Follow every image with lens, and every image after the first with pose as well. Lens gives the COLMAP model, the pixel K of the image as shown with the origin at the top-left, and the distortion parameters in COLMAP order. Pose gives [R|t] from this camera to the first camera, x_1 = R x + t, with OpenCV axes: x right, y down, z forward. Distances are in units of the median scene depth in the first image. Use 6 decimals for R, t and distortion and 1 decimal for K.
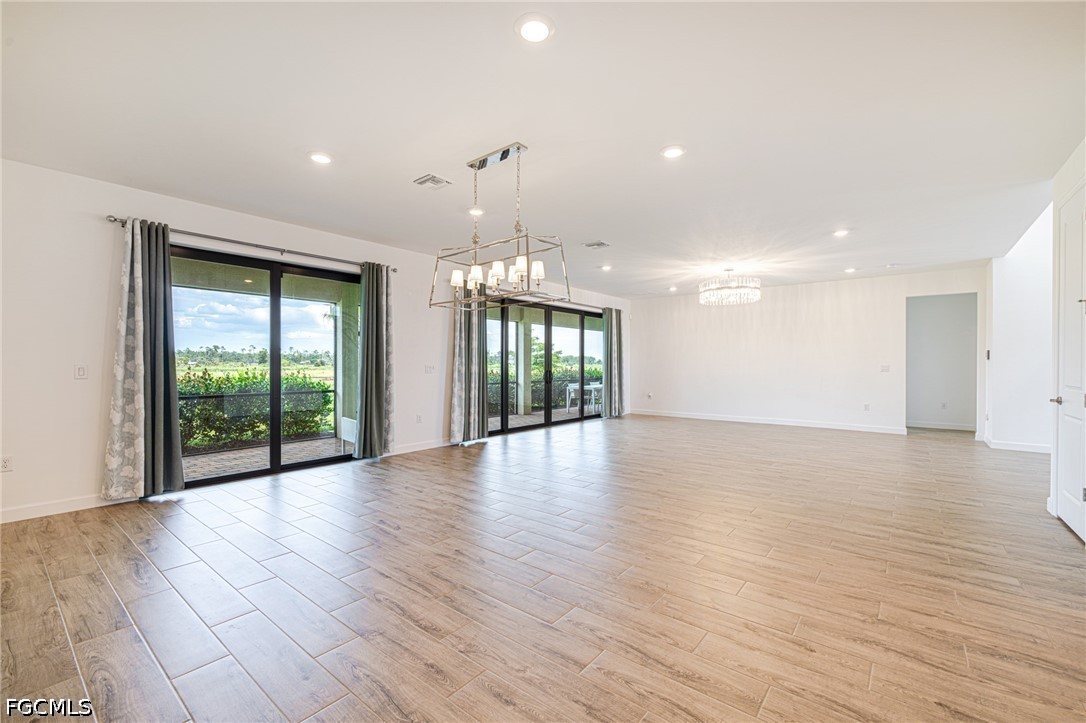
lens RADIAL K [[458.3, 0, 546.4], [0, 458.3, 363.9], [0, 0, 1]] dist [-0.001808, -0.000049]
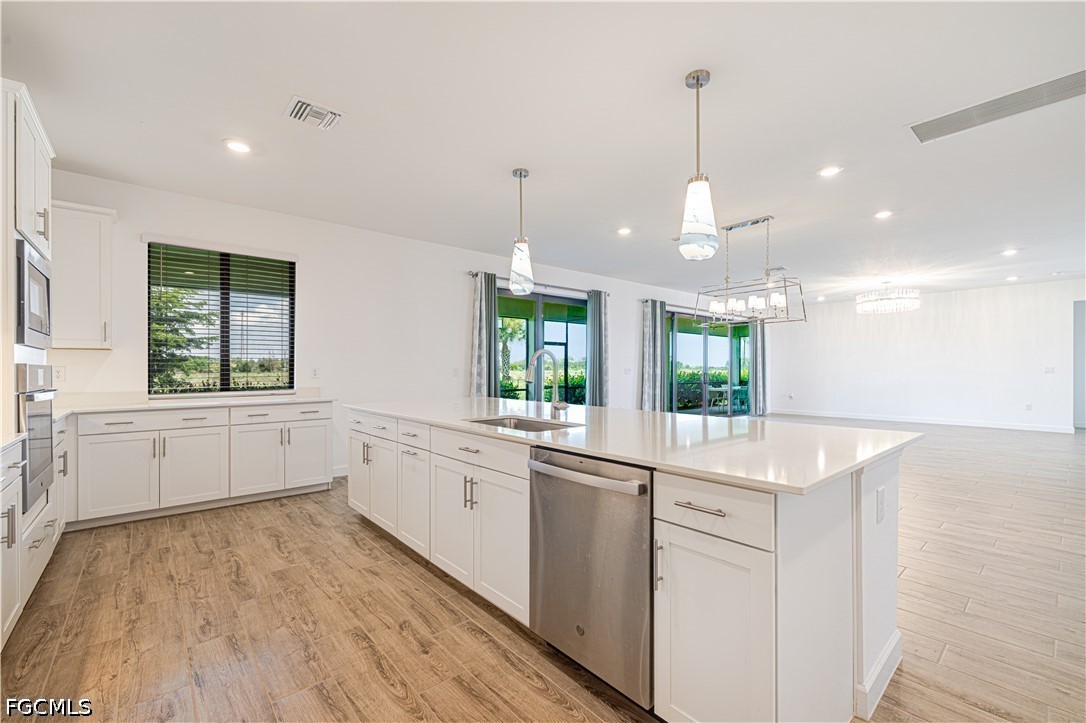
lens RADIAL K [[458.3, 0, 549.7], [0, 458.3, 369.5], [0, 0, 1]] dist [-0.001808, -0.000049]
pose [[0.984044, -0.002732, -0.177904, -0.231852], [0.003012, 0.999995, 0.001302, 0.004446], [0.177900, -0.001817, 0.984047, -0.269765]]
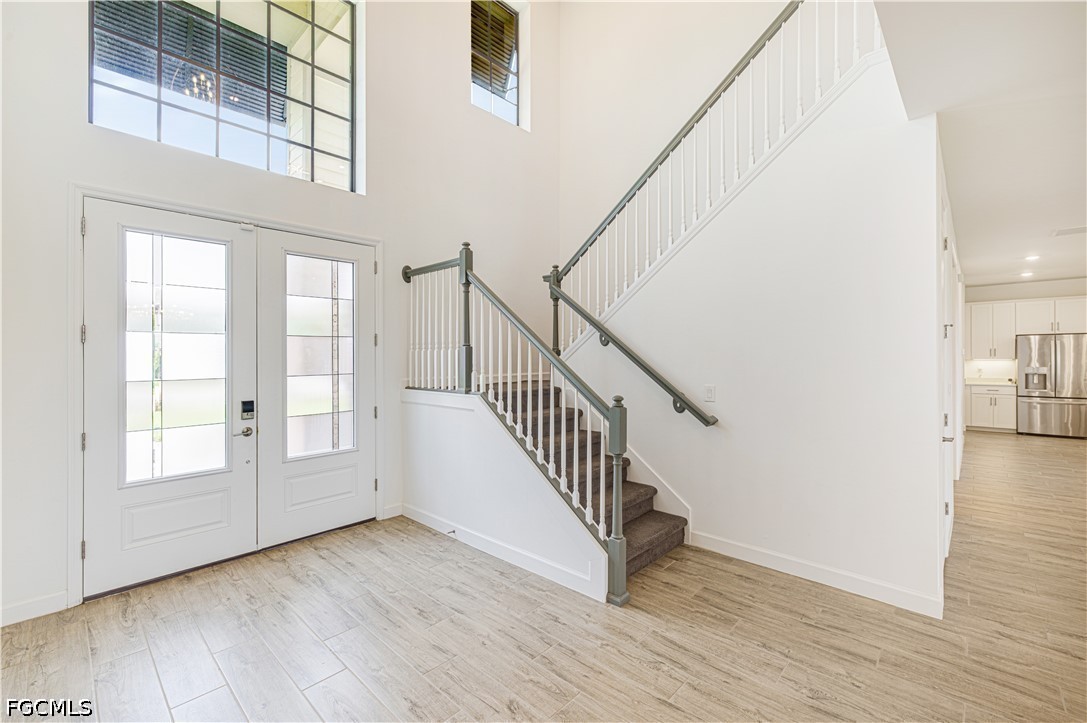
lens RADIAL K [[458.8, 0, 543.9], [0, 458.8, 357.8], [0, 0, 1]] dist [-0.001808, -0.000049]
pose [[-0.996629, 0.000711, 0.082041, 0.775937], [0.001135, 0.999986, 0.005125, -0.028400], [-0.082036, 0.005201, -0.996616, 0.818784]]
